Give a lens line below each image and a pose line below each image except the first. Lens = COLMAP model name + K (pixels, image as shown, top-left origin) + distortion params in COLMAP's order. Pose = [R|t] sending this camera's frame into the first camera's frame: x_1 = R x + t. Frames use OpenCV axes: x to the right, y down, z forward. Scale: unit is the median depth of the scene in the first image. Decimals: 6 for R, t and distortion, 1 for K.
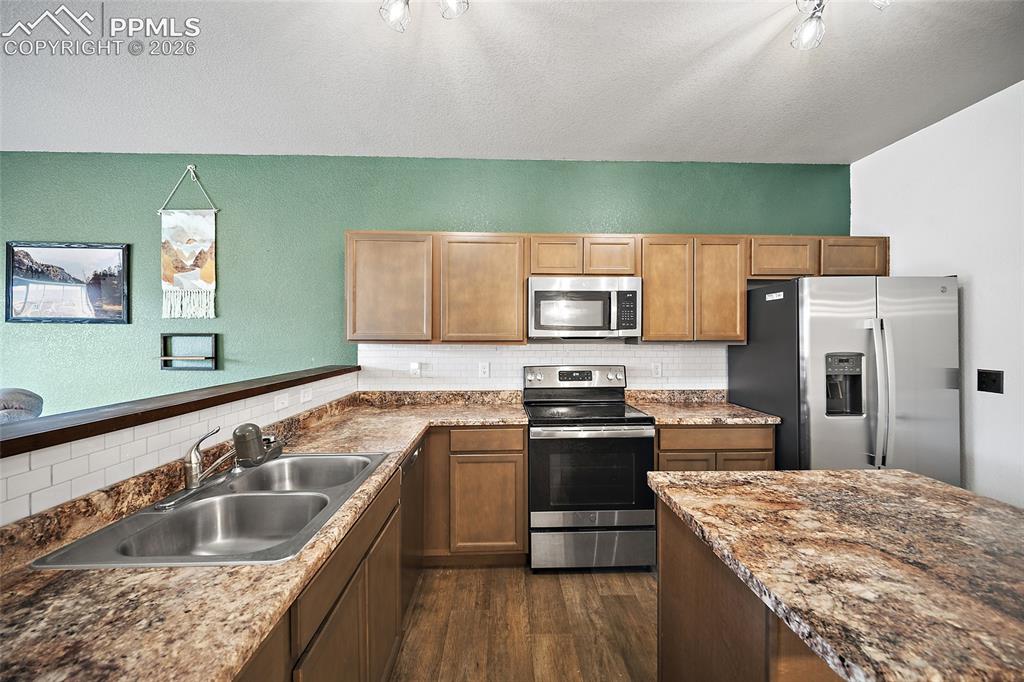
lens RADIAL K [[408.3, 0, 512.0], [0, 408.3, 333.3], [0, 0, 1]] dist [-0.000533, -0.000254]
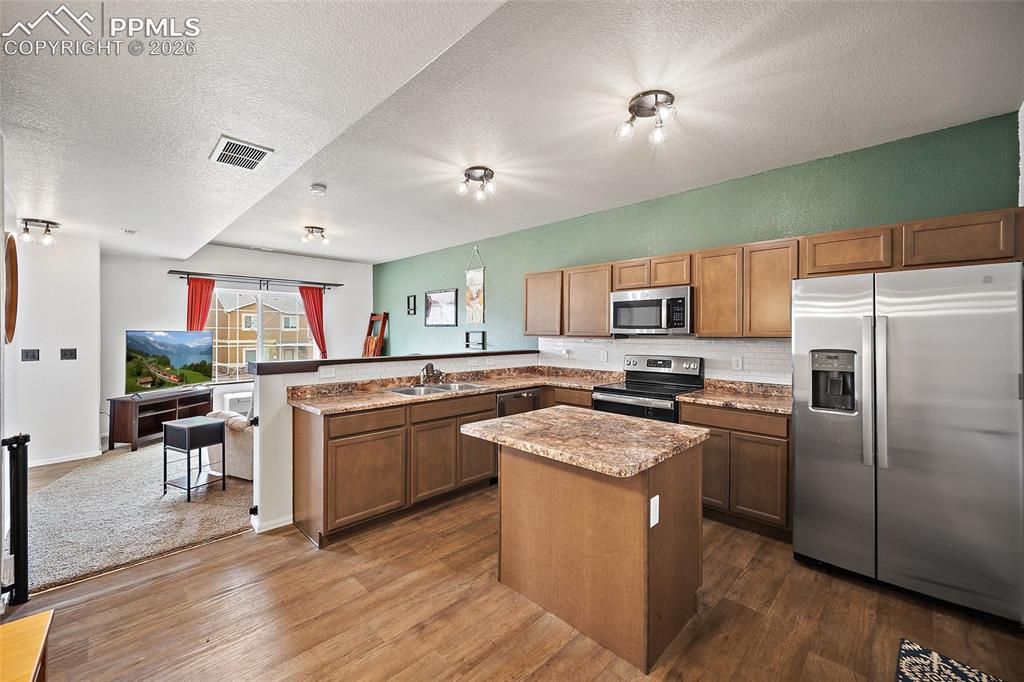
lens RADIAL K [[408.3, 0, 512.0], [0, 408.3, 333.3], [0, 0, 1]] dist [-0.000533, -0.000254]
pose [[0.684870, 0.002944, -0.728660, 0.799786], [0.003694, 0.999965, 0.007513, -0.004187], [0.728656, -0.007837, 0.684835, -0.238757]]
